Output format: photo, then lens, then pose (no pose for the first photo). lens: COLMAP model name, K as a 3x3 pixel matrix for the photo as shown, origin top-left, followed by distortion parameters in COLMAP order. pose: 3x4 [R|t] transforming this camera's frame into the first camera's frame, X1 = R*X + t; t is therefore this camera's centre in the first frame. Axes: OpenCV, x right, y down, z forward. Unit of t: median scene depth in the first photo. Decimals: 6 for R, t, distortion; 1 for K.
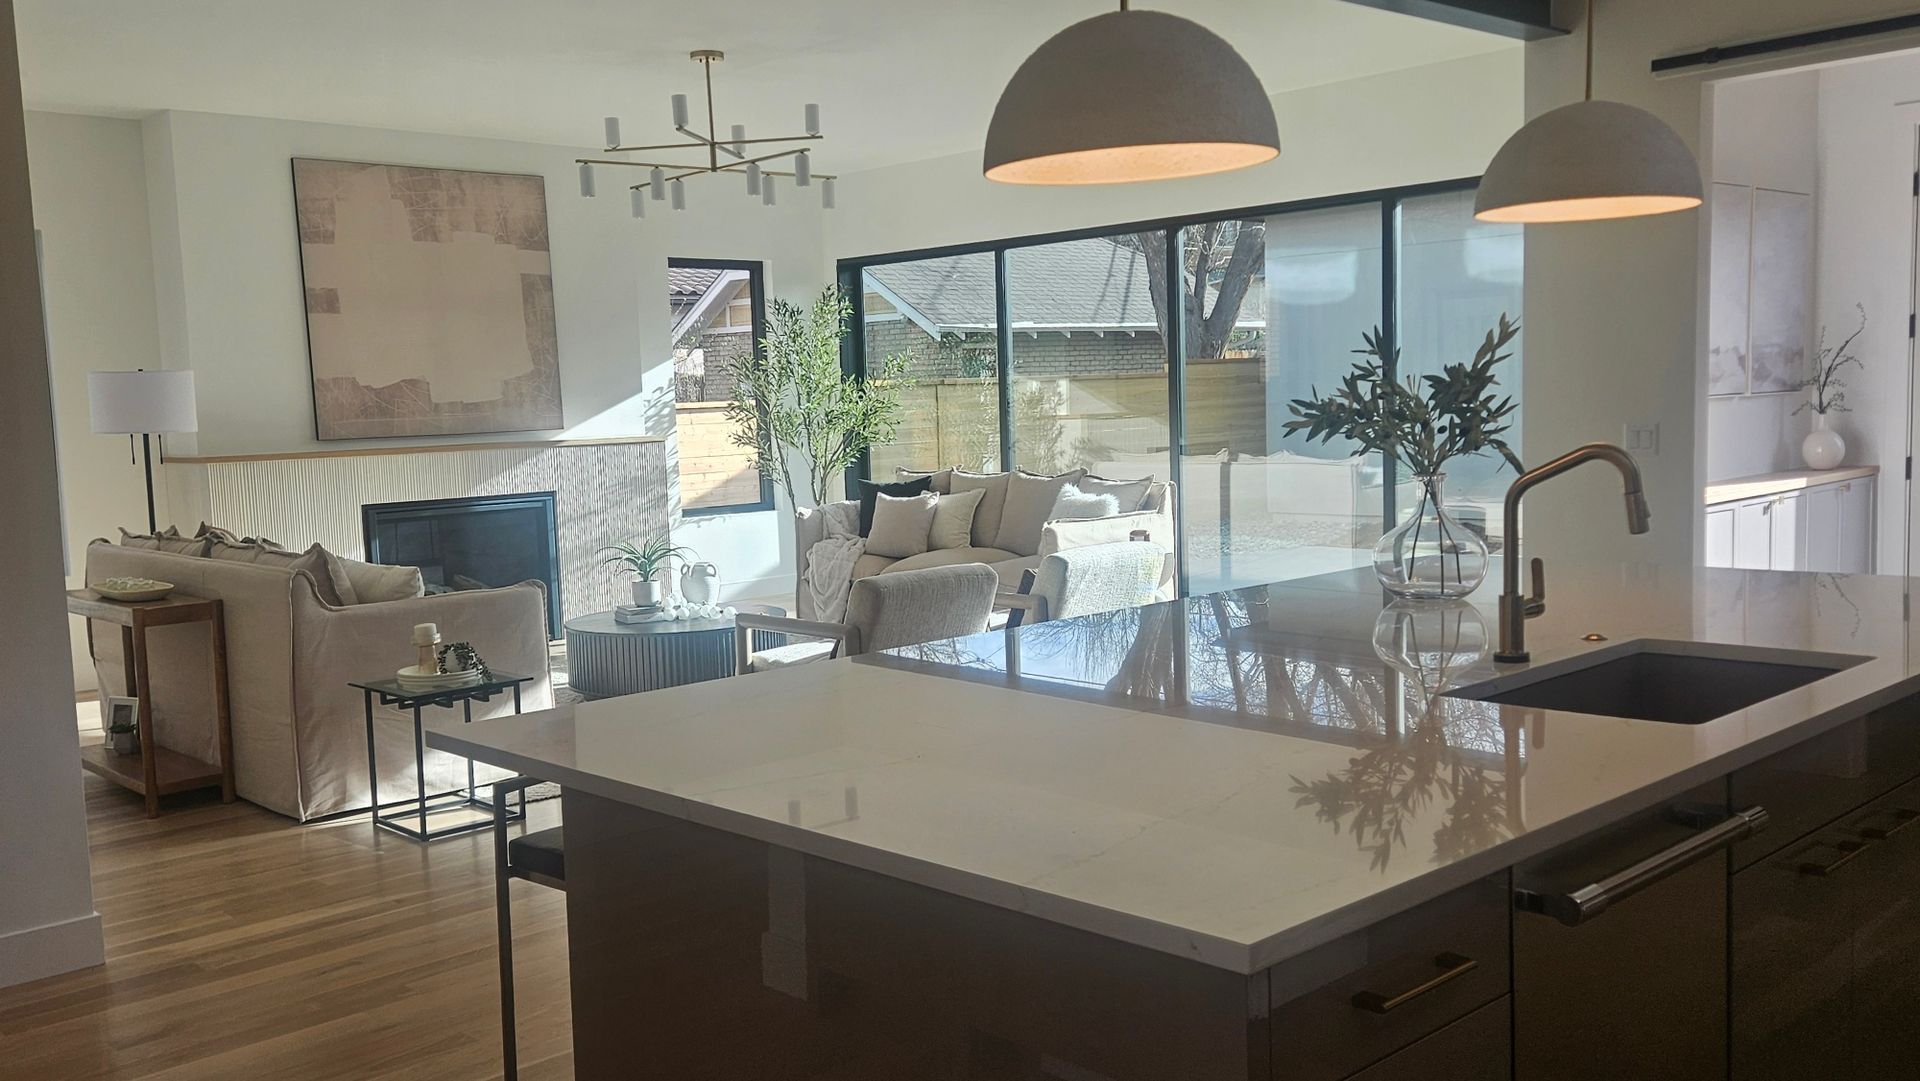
lens RADIAL K [[1646.4, 0, 950.3], [0, 1646.4, 561.6], [0, 0, 1]] dist [0.117900, -0.135877]
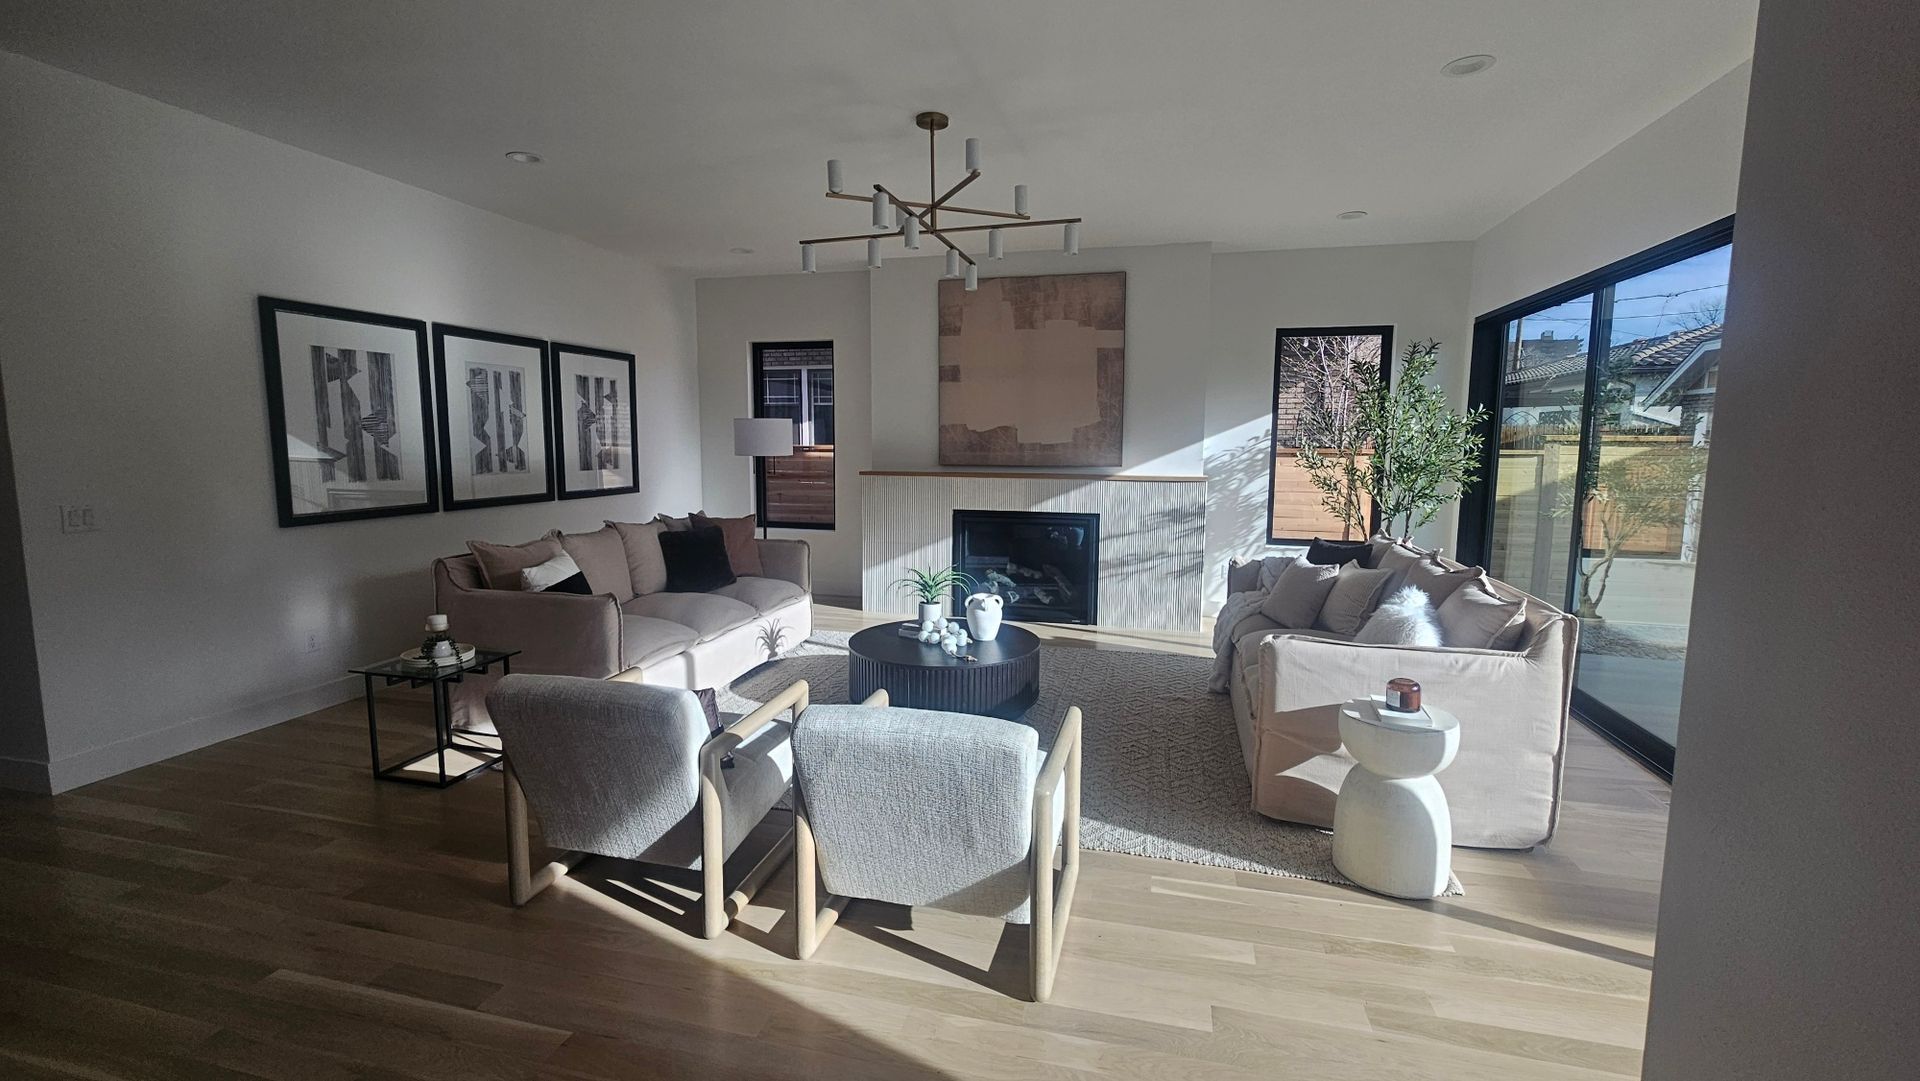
lens RADIAL K [[799.9, 0, 960.0], [0, 799.9, 540.5], [0, 0, 1]] dist [-0.000322, -0.000105]
pose [[0.531479, 0.144753, -0.834612, 0.305090], [-0.111324, 0.988681, 0.100583, -0.094448], [0.839725, 0.039455, 0.541577, 0.730346]]
